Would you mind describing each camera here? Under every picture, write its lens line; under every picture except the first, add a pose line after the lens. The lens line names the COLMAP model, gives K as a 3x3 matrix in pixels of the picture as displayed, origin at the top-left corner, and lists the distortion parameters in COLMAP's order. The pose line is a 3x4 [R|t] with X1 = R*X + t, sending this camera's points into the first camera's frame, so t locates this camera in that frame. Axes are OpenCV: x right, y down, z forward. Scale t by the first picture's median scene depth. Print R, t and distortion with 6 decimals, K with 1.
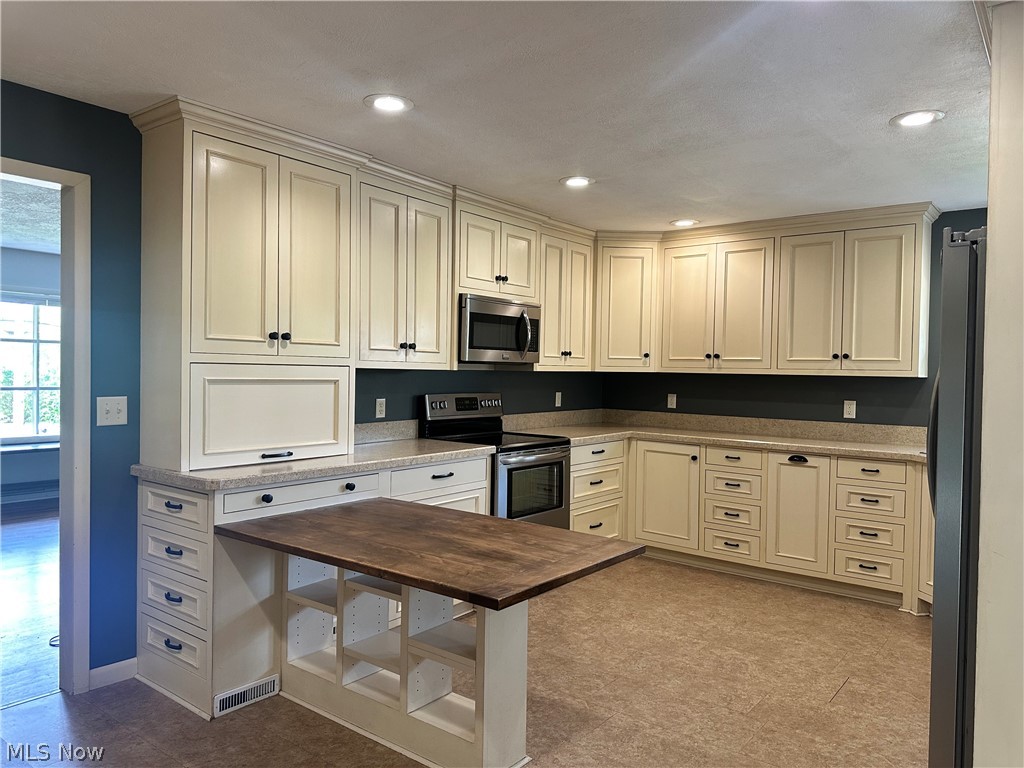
lens RADIAL K [[722.5, 0, 514.7], [0, 722.5, 382.6], [0, 0, 1]] dist [0.002359, 0.001208]
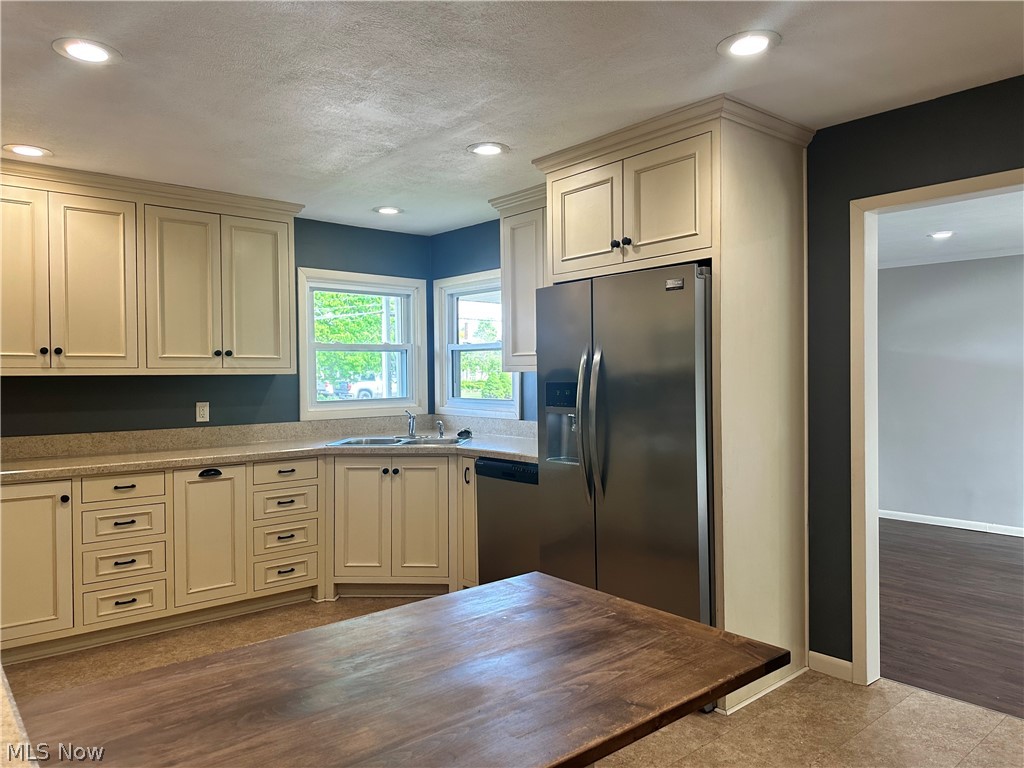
lens RADIAL K [[722.5, 0, 513.9], [0, 722.5, 384.1], [0, 0, 1]] dist [0.002359, 0.001208]
pose [[0.202692, -0.035444, 0.978601, -0.358001], [0.027594, 0.999155, 0.030473, -0.015364], [-0.978854, 0.020827, 0.203498, 0.458508]]
